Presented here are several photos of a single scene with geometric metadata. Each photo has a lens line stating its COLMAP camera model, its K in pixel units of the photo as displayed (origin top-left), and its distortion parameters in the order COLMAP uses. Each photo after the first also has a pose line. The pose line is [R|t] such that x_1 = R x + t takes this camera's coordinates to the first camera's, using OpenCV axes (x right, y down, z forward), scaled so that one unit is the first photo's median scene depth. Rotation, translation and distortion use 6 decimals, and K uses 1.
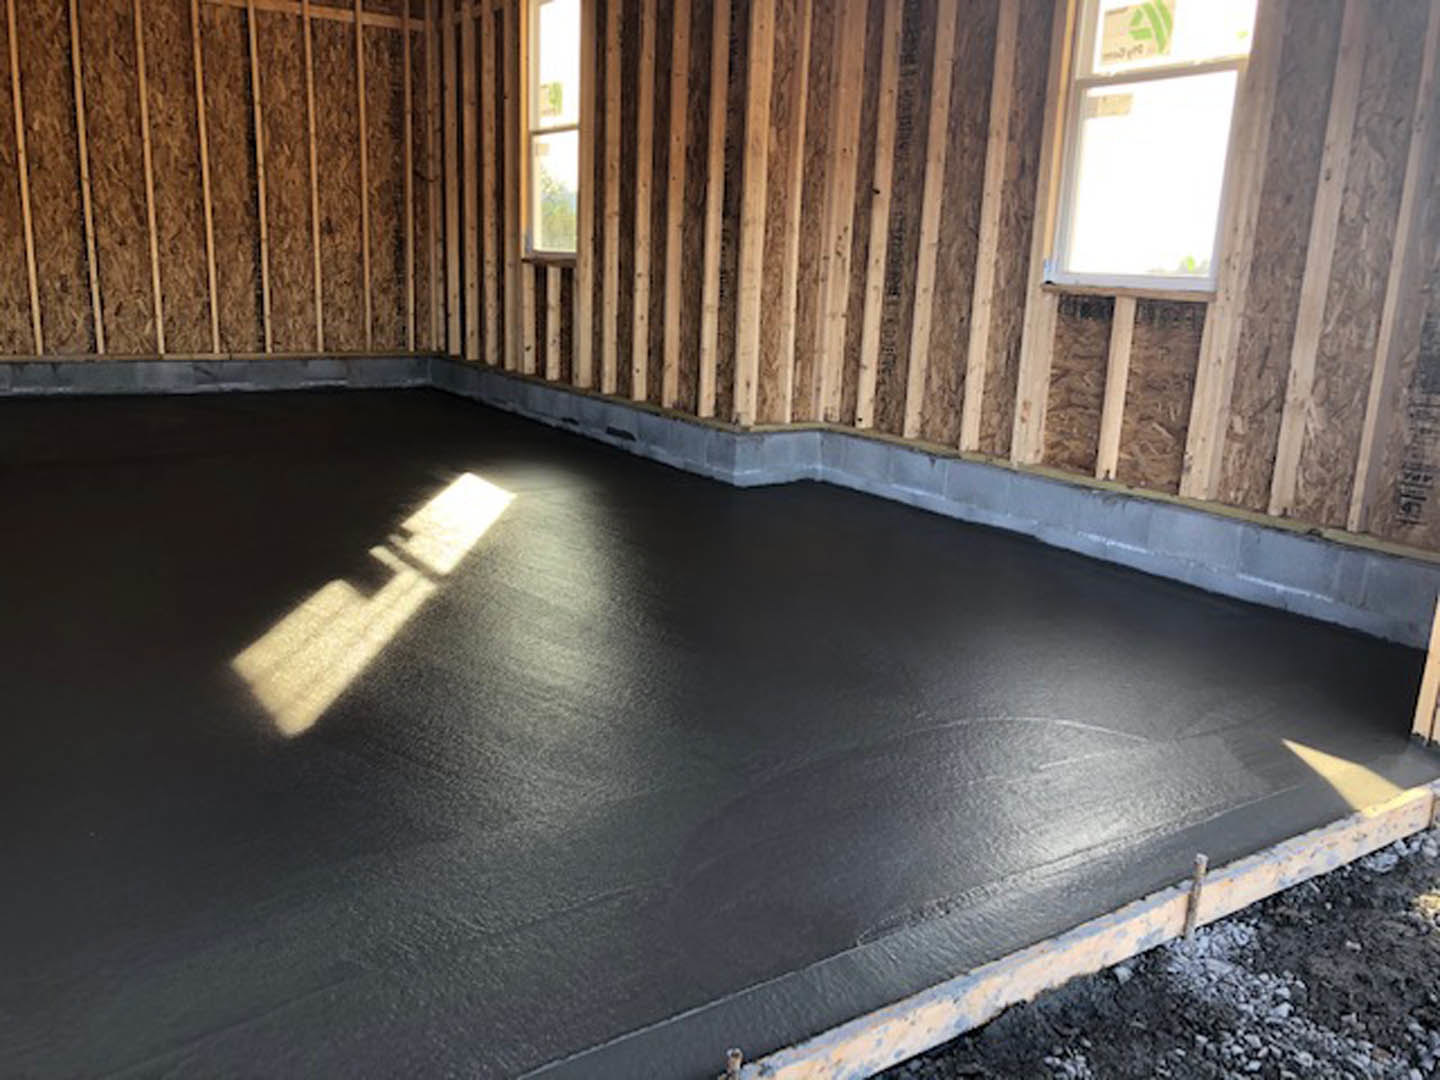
lens RADIAL K [[1182.7, 0, 720.0], [0, 1182.7, 540.0], [0, 0, 1]] dist [0.034524, -0.001601]
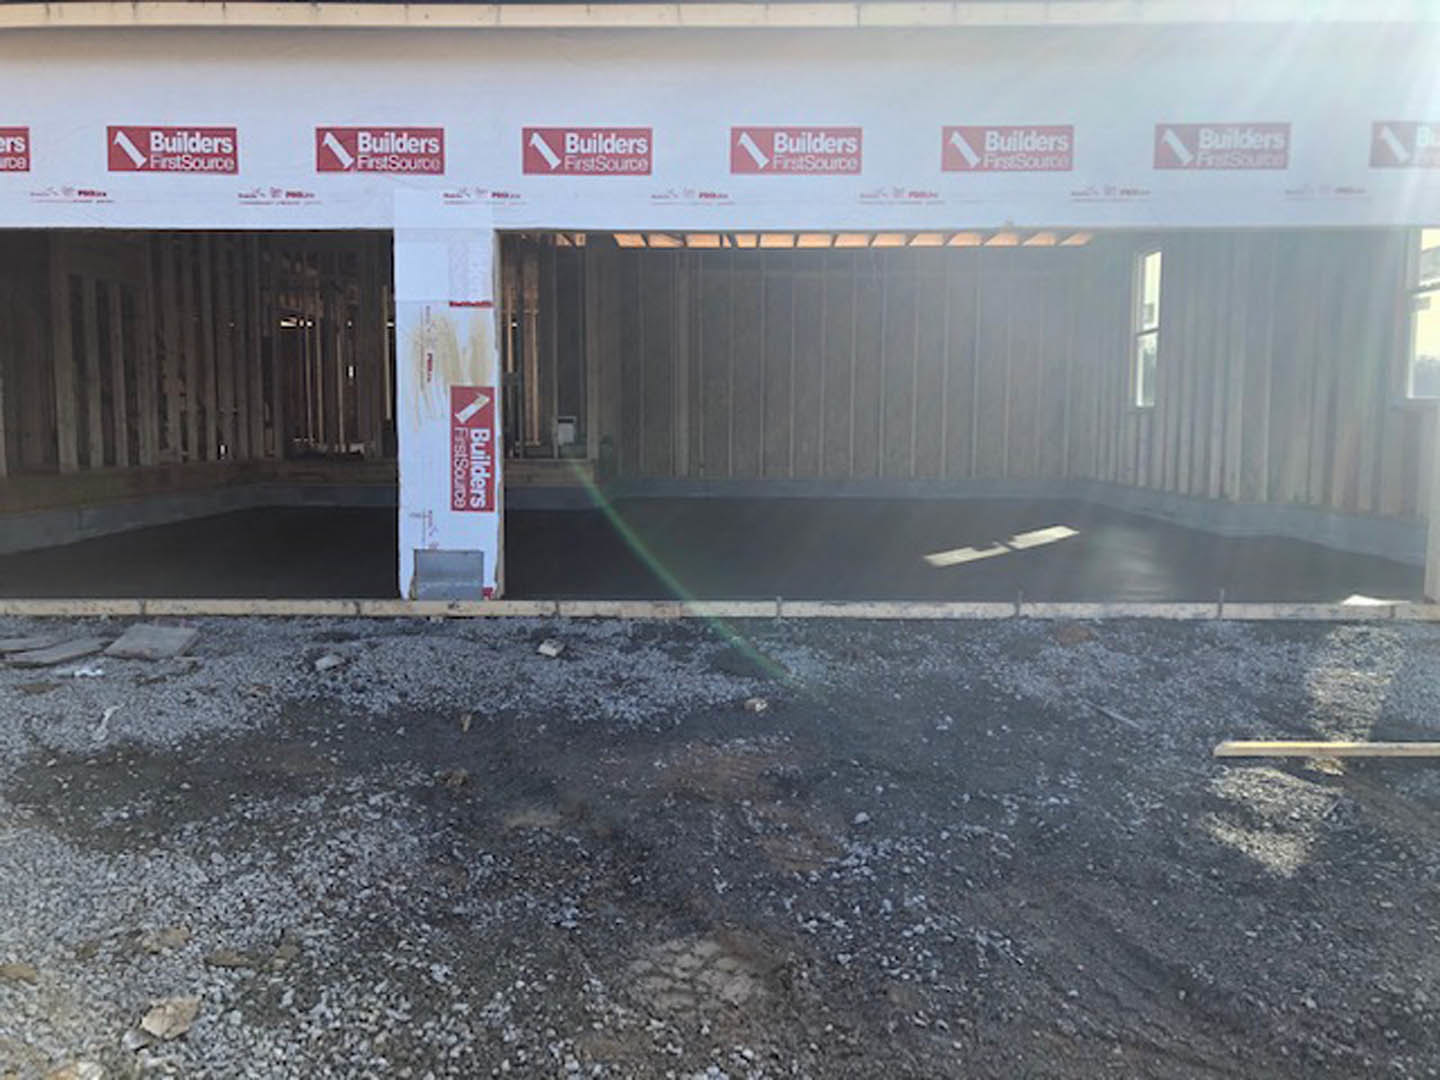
lens RADIAL K [[1182.7, 0, 720.0], [0, 1182.7, 540.0], [0, 0, 1]] dist [0.034524, -0.001601]
pose [[0.823102, 0.017087, -0.567637, 0.364444], [-0.099175, 0.988512, -0.114051, 0.209023], [0.559167, 0.150171, 0.815341, -0.712085]]
